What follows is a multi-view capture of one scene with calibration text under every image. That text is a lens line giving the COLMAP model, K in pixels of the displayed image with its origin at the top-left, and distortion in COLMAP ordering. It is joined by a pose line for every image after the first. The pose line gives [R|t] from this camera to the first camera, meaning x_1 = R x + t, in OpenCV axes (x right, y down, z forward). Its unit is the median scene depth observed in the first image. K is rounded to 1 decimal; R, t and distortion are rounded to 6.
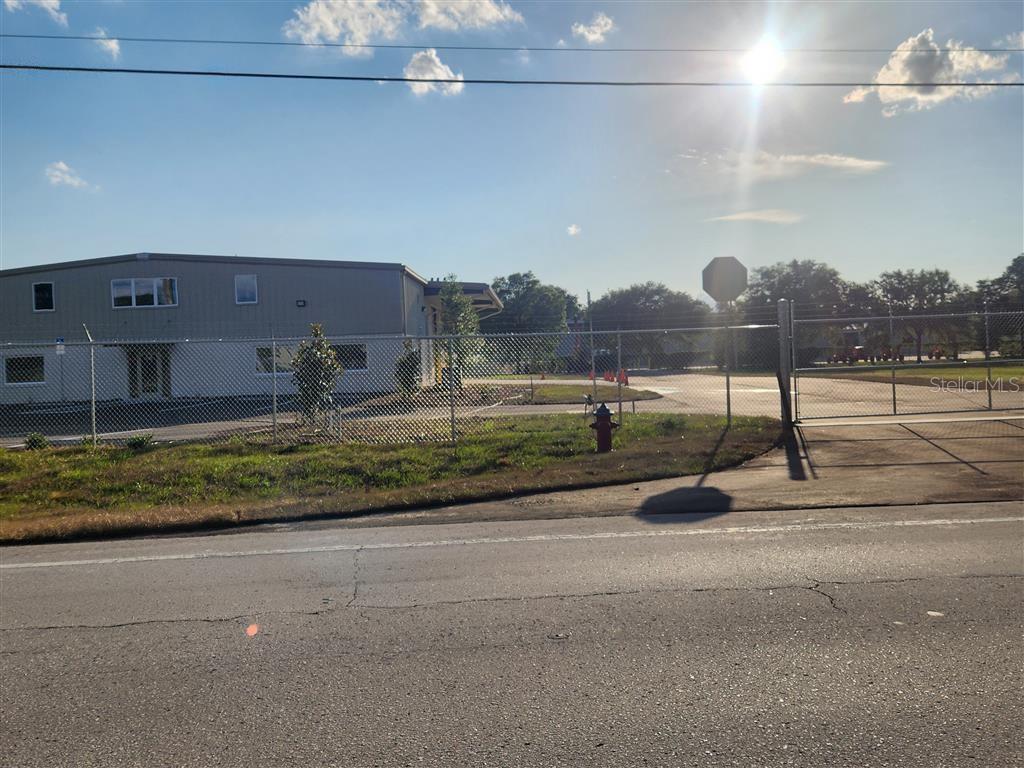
lens RADIAL K [[678.6, 0, 508.4], [0, 678.6, 362.1], [0, 0, 1]] dist [0.066108, -0.057734]
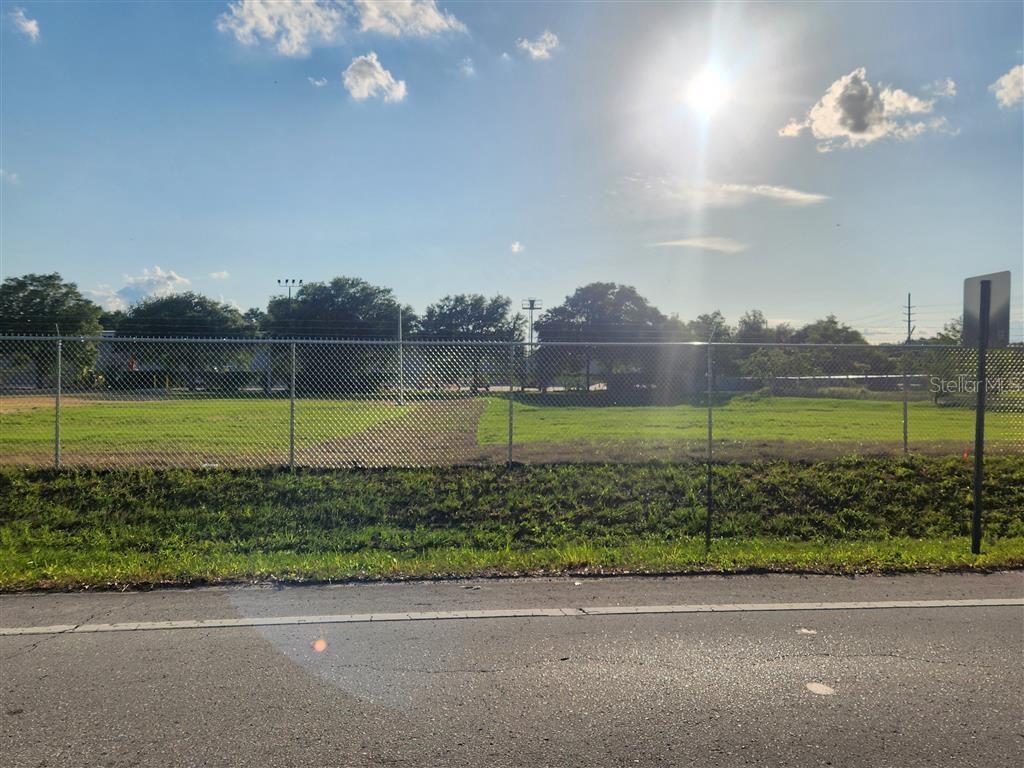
lens RADIAL K [[678.6, 0, 582.7], [0, 678.6, 377.0], [0, 0, 1]] dist [0.066108, -0.057734]
pose [[0.997682, 0.042963, 0.052777, 0.155937], [-0.042727, 0.999071, -0.005587, -0.005154], [-0.052969, 0.003319, 0.998591, 0.011383]]
